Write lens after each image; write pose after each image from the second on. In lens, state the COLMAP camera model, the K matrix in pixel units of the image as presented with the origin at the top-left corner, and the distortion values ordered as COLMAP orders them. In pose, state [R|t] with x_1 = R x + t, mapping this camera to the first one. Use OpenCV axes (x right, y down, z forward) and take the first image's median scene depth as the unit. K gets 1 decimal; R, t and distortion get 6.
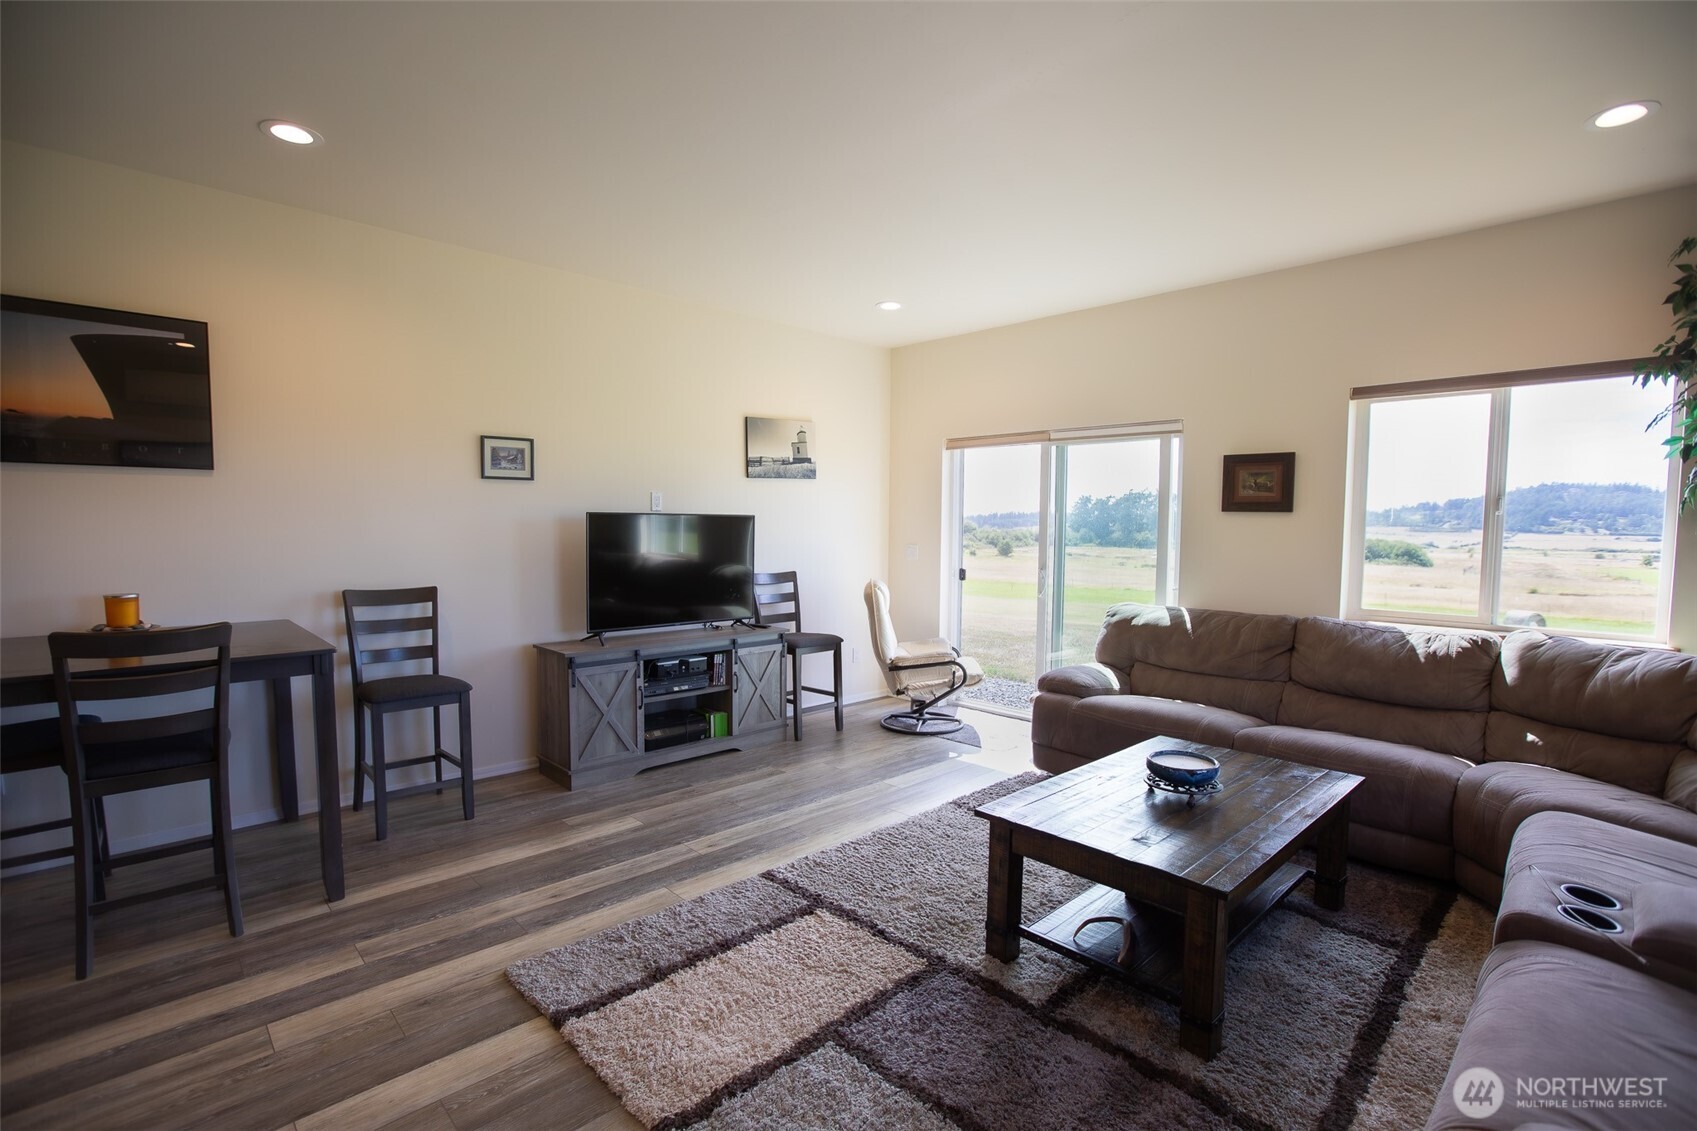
lens RADIAL K [[787.4, 0, 858.2], [0, 787.4, 578.0], [0, 0, 1]] dist [-0.040855, 0.013829]
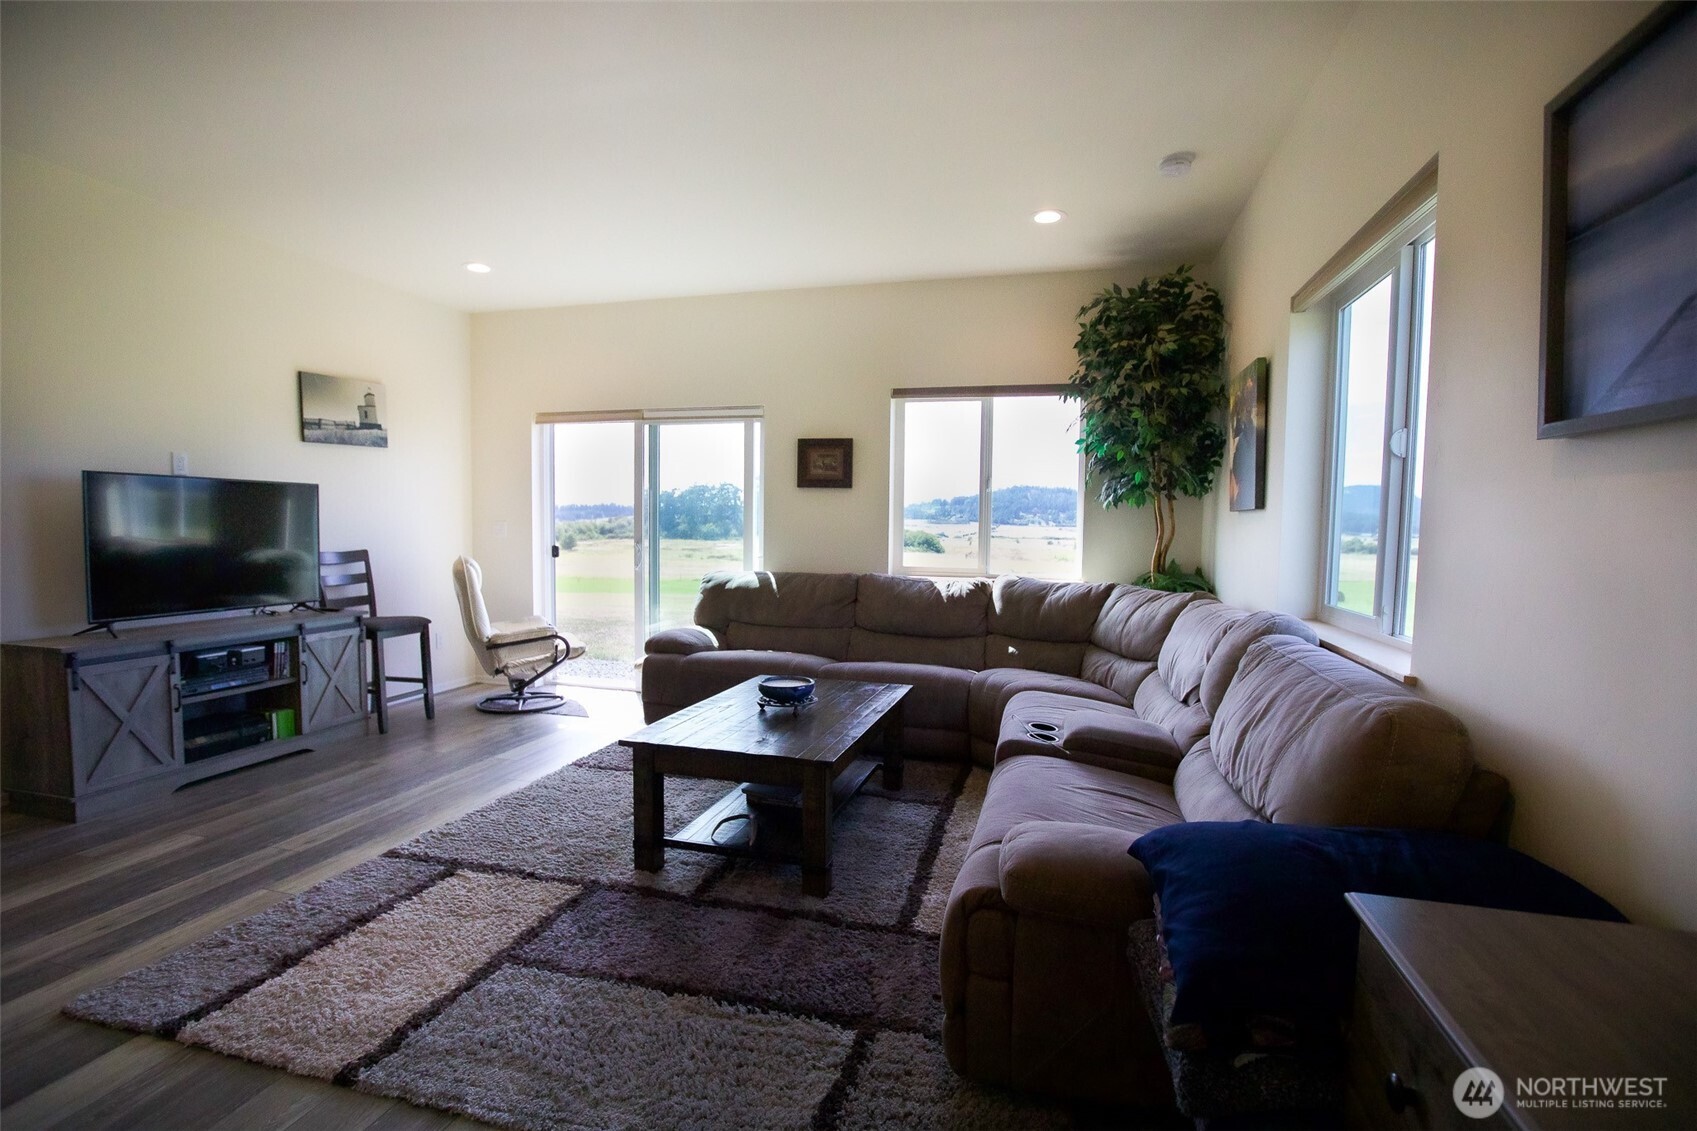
lens RADIAL K [[787.4, 0, 865.7], [0, 787.4, 574.8], [0, 0, 1]] dist [-0.040855, 0.013829]
pose [[0.858062, -0.037046, 0.512208, -0.078473], [0.030814, 0.999312, 0.020656, 0.034277], [-0.512621, -0.001940, 0.858613, -0.090905]]
